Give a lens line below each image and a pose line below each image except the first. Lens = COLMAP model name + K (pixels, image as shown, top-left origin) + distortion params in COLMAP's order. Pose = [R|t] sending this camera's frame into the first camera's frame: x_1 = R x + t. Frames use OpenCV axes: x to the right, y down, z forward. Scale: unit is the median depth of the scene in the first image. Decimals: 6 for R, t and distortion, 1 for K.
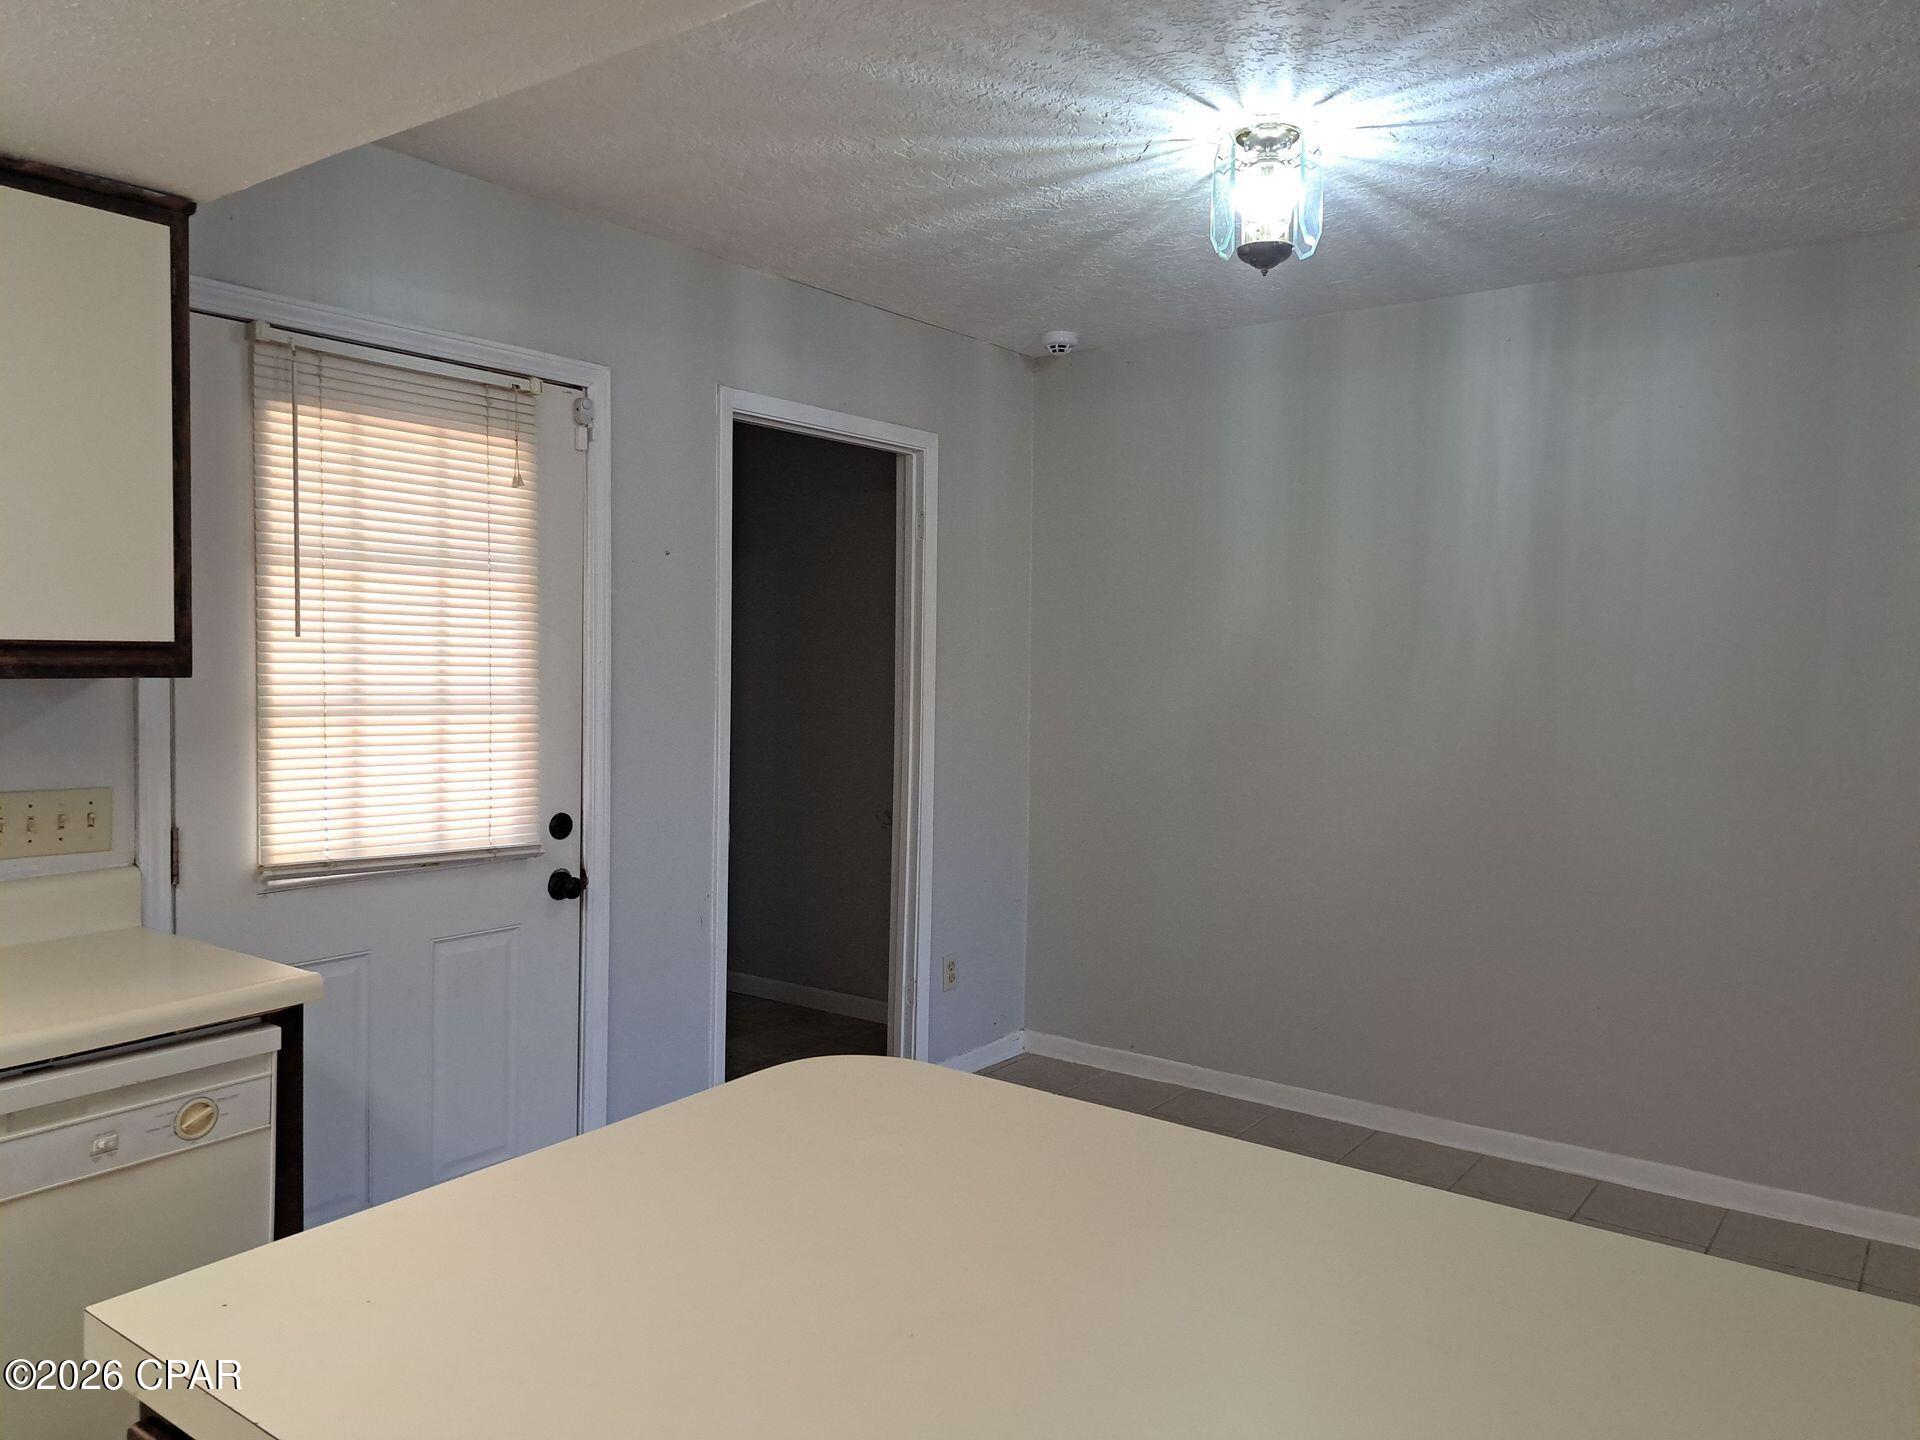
lens RADIAL K [[1353.3, 0, 960.0], [0, 1353.3, 720.0], [0, 0, 1]] dist [0.005149, 0.003660]
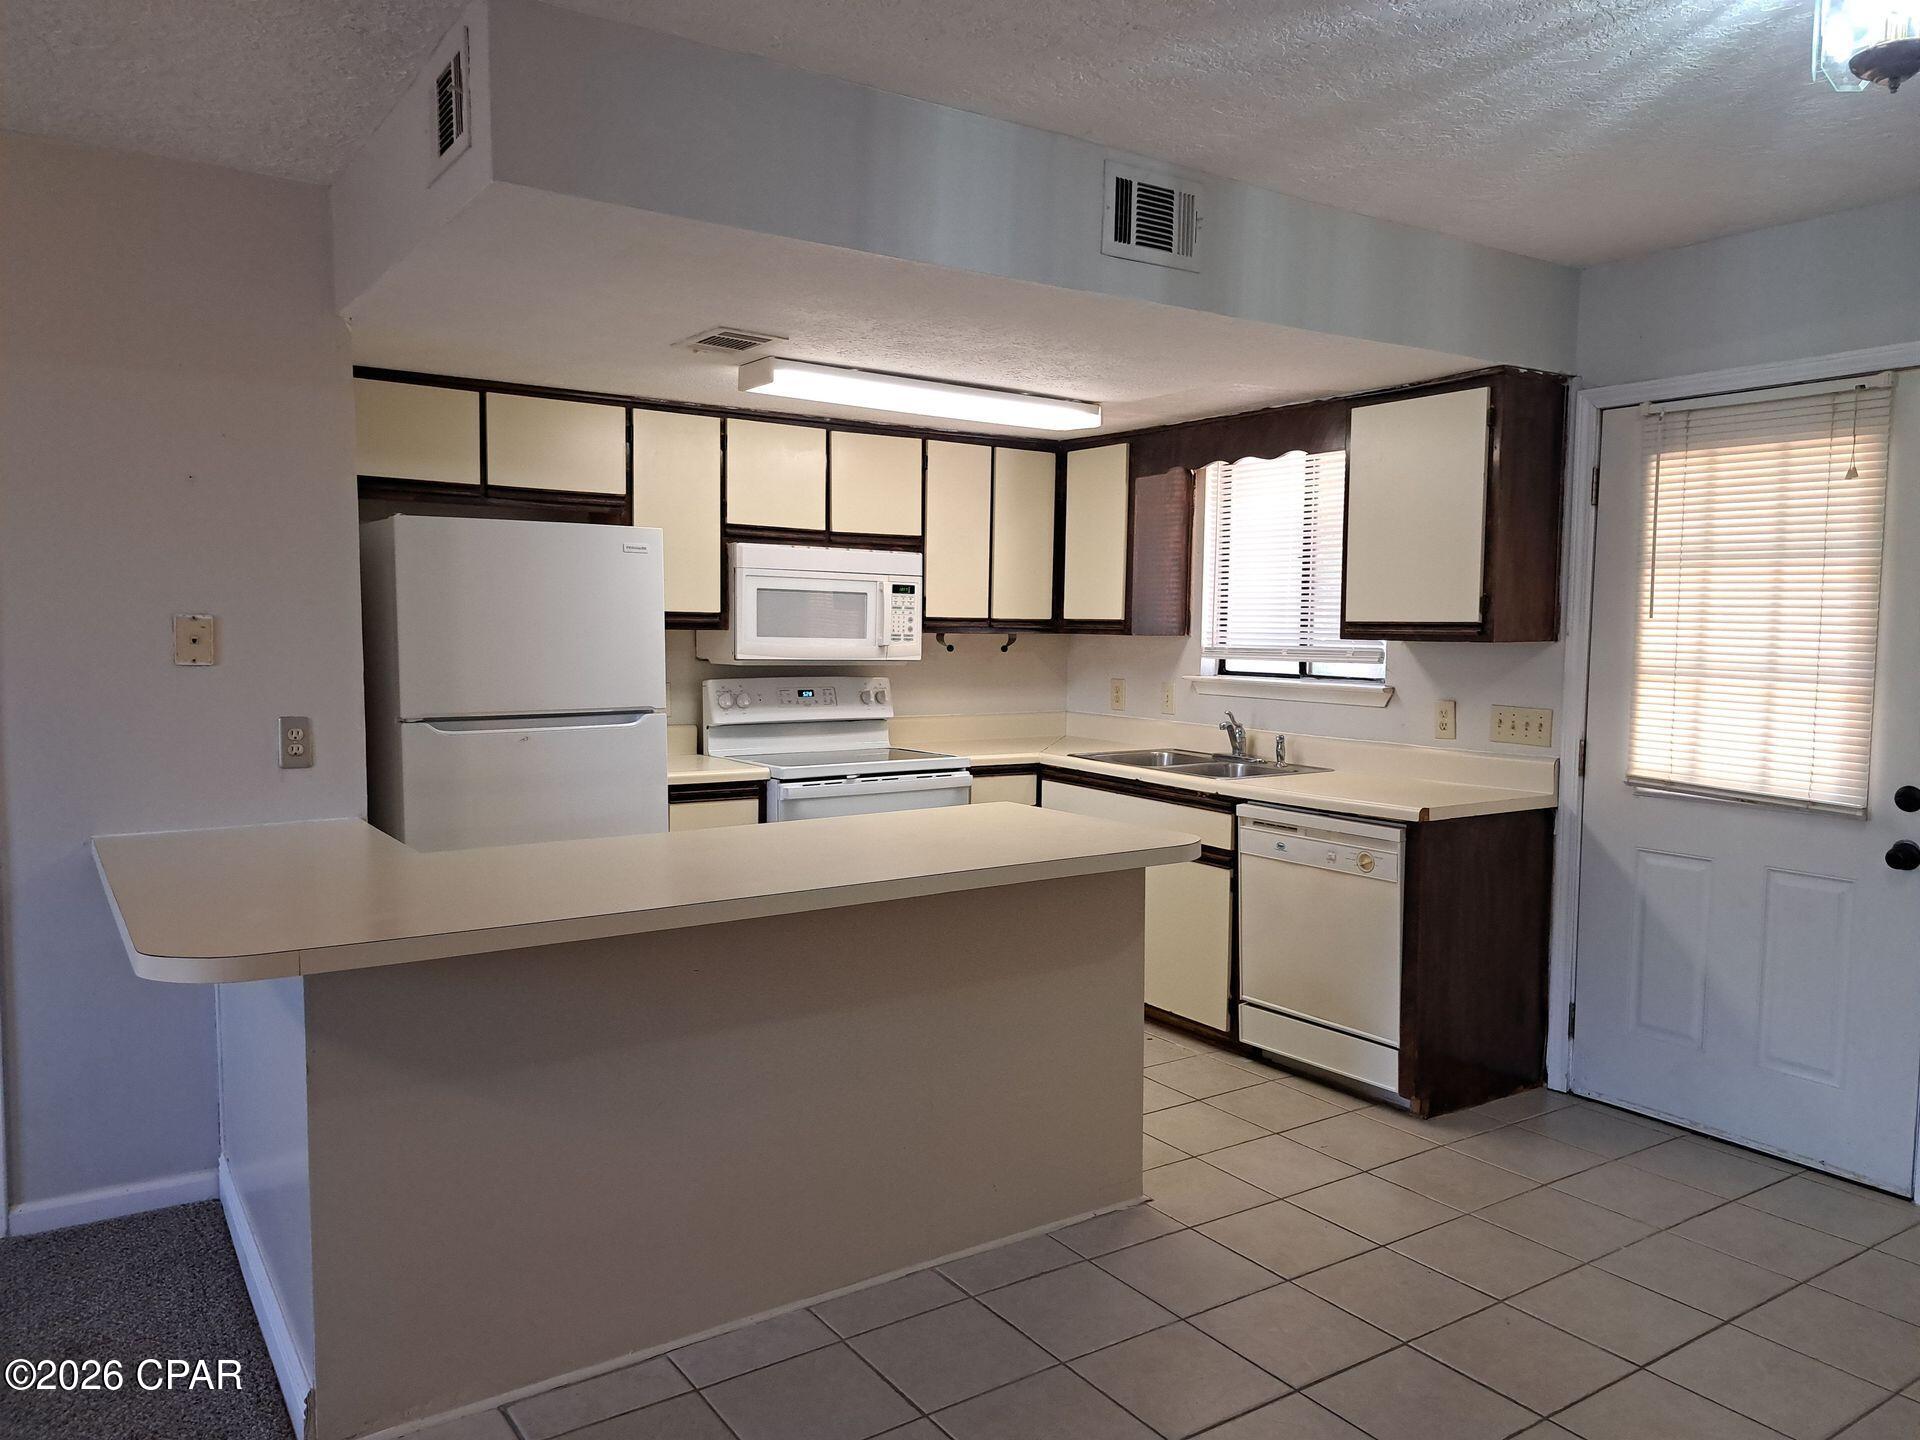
lens RADIAL K [[1369.5, 0, 964.8], [0, 1369.5, 730.4], [0, 0, 1]] dist [0.080507, -0.094177]
pose [[-0.333670, 0.059516, -0.940809, 1.060802], [-0.057563, 0.994856, 0.083350, -0.022703], [0.940931, 0.081967, -0.328528, 0.759286]]
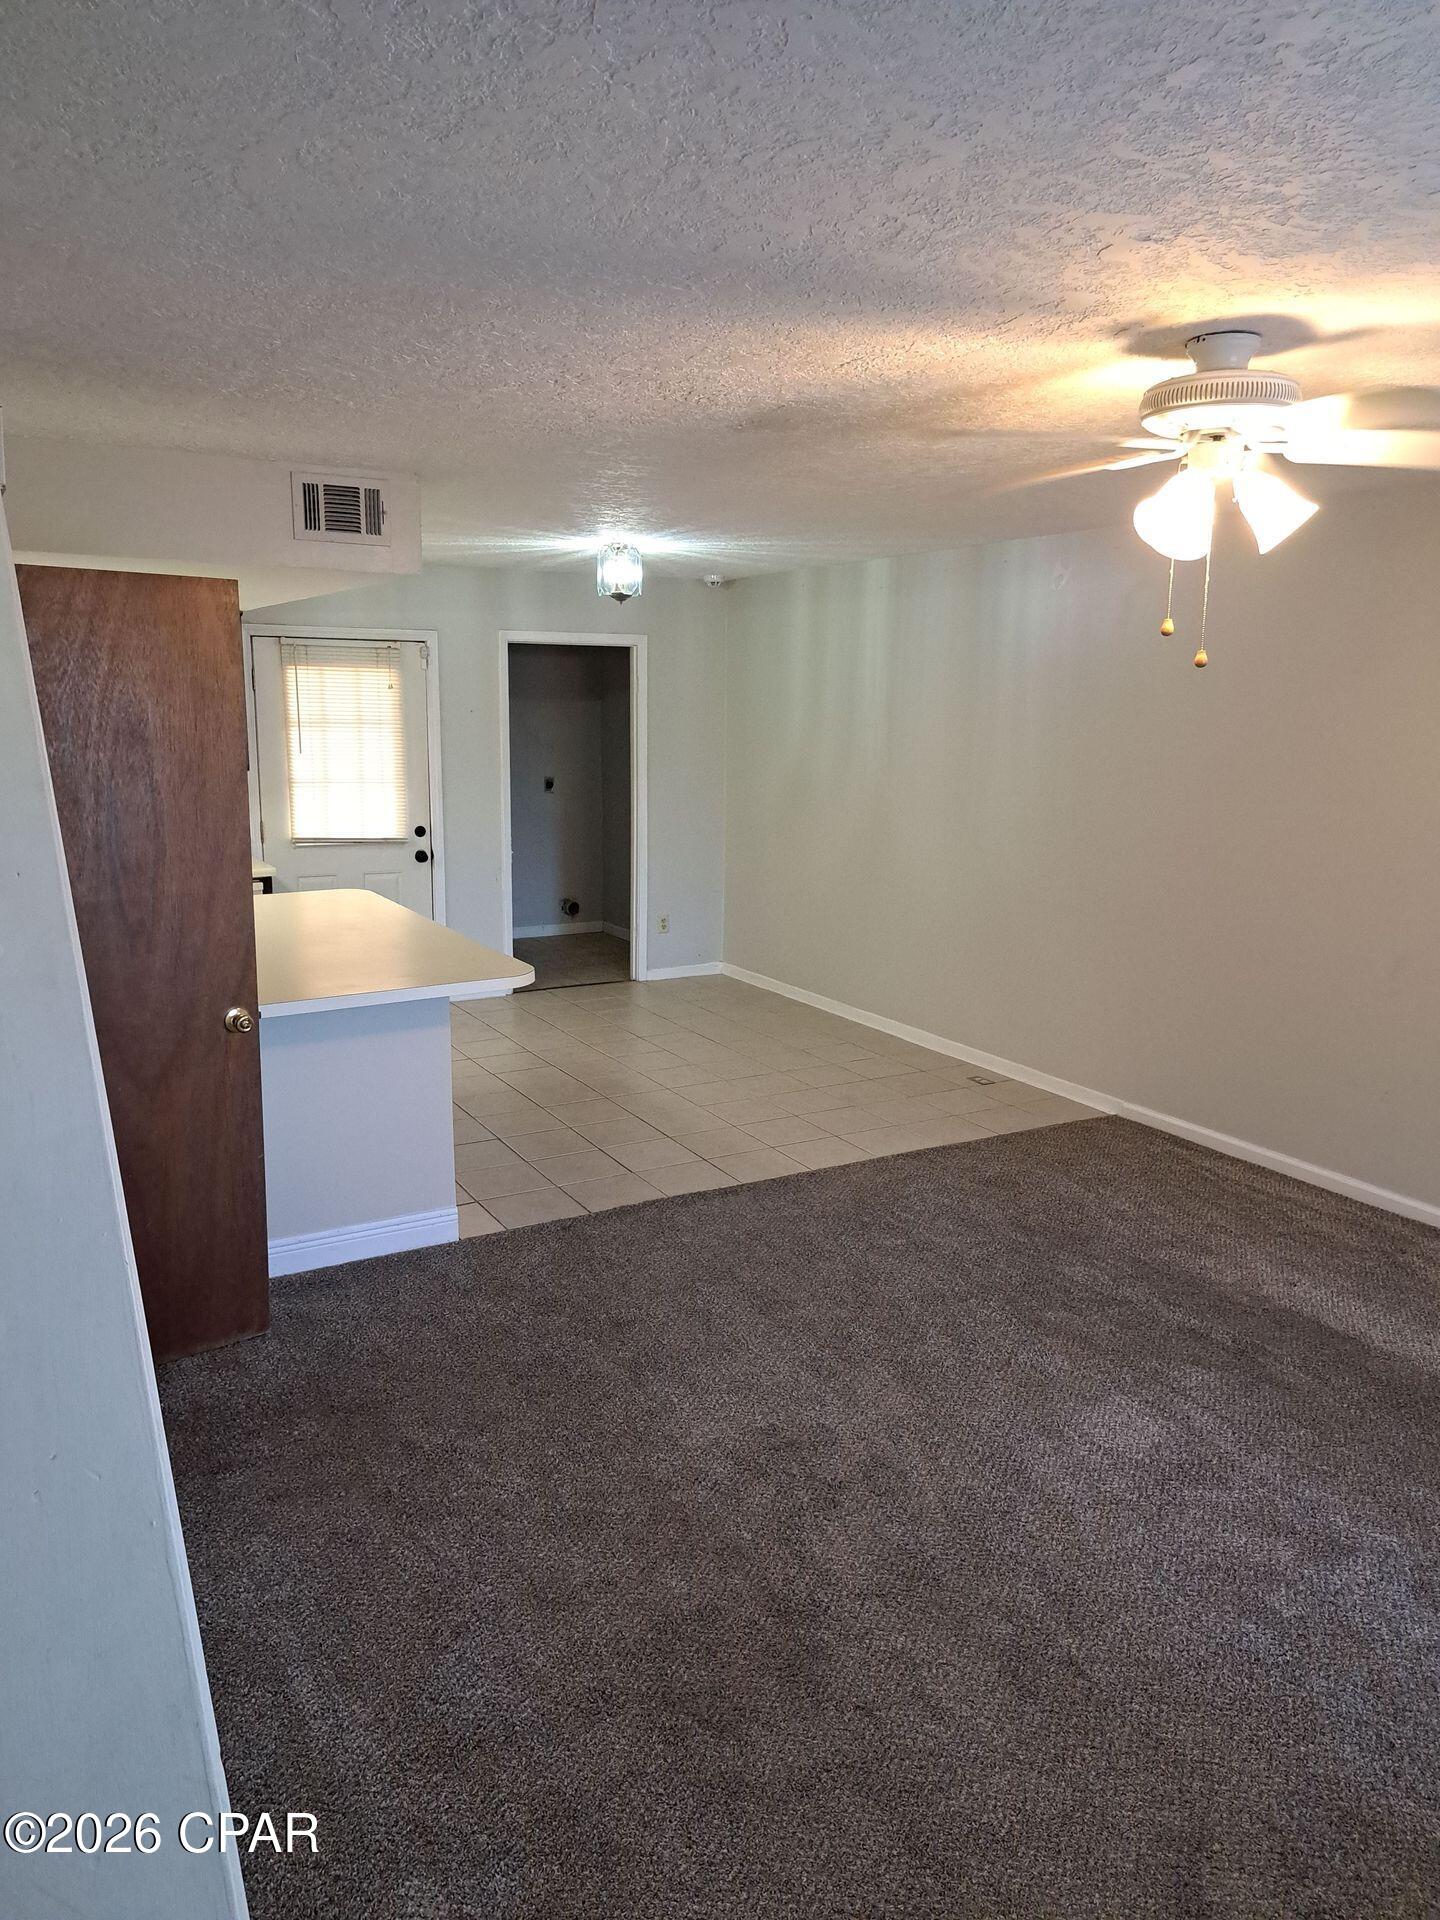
lens RADIAL K [[1353.3, 0, 713.8], [0, 1353.3, 993.6], [0, 0, 1]] dist [0.005149, 0.003660]
pose [[0.908394, 0.091757, -0.407924, 1.325807], [-0.023875, 0.985414, 0.168491, -0.060705], [0.417434, -0.143317, 0.897334, -1.085965]]
